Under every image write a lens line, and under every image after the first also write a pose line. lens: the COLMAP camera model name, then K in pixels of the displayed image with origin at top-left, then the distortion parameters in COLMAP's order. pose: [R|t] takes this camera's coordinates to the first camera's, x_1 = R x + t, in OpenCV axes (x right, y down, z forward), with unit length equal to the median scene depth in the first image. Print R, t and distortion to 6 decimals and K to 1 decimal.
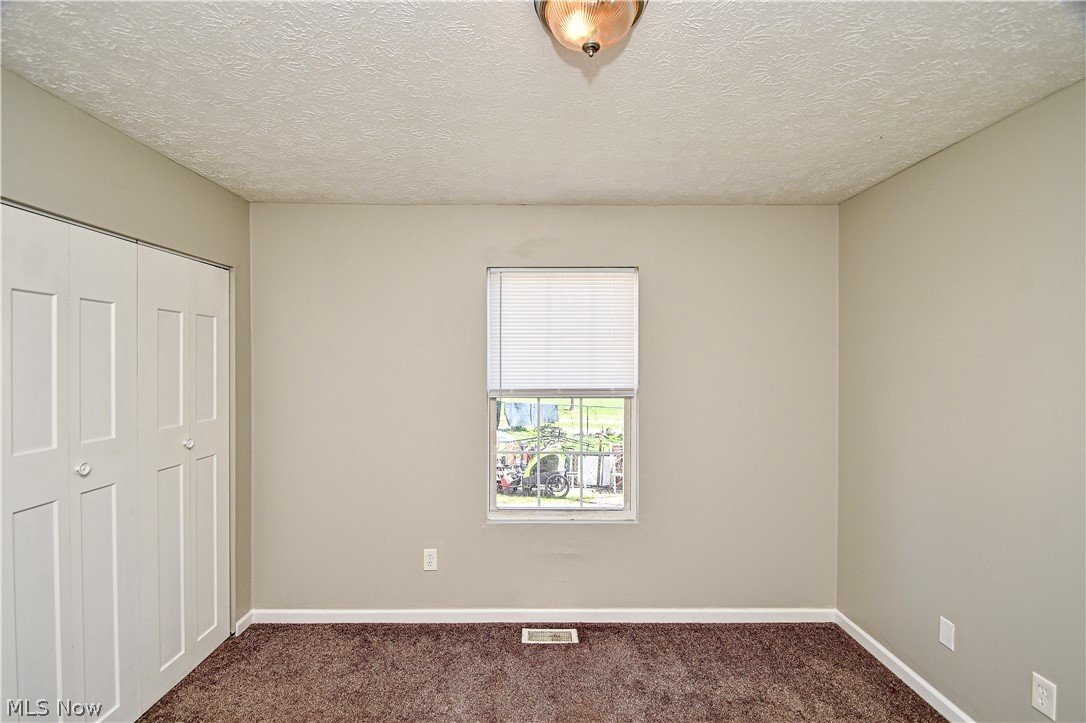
lens RADIAL K [[483.6, 0, 549.2], [0, 483.6, 363.4], [0, 0, 1]] dist [0.008624, 0.000404]
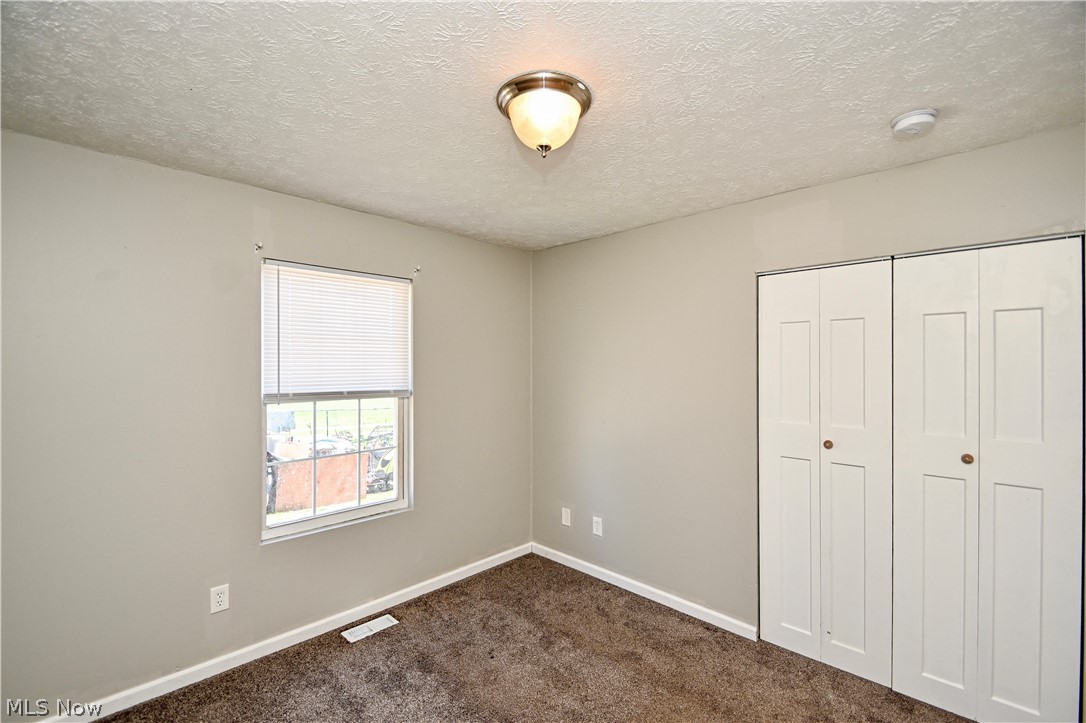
lens RADIAL K [[483.6, 0, 552.4], [0, 483.6, 366.2], [0, 0, 1]] dist [0.008624, 0.000404]
pose [[0.681965, 0.006114, 0.731359, -0.505867], [-0.005071, 0.999981, -0.003631, 0.002924], [-0.731367, -0.001233, 0.681983, 0.004221]]
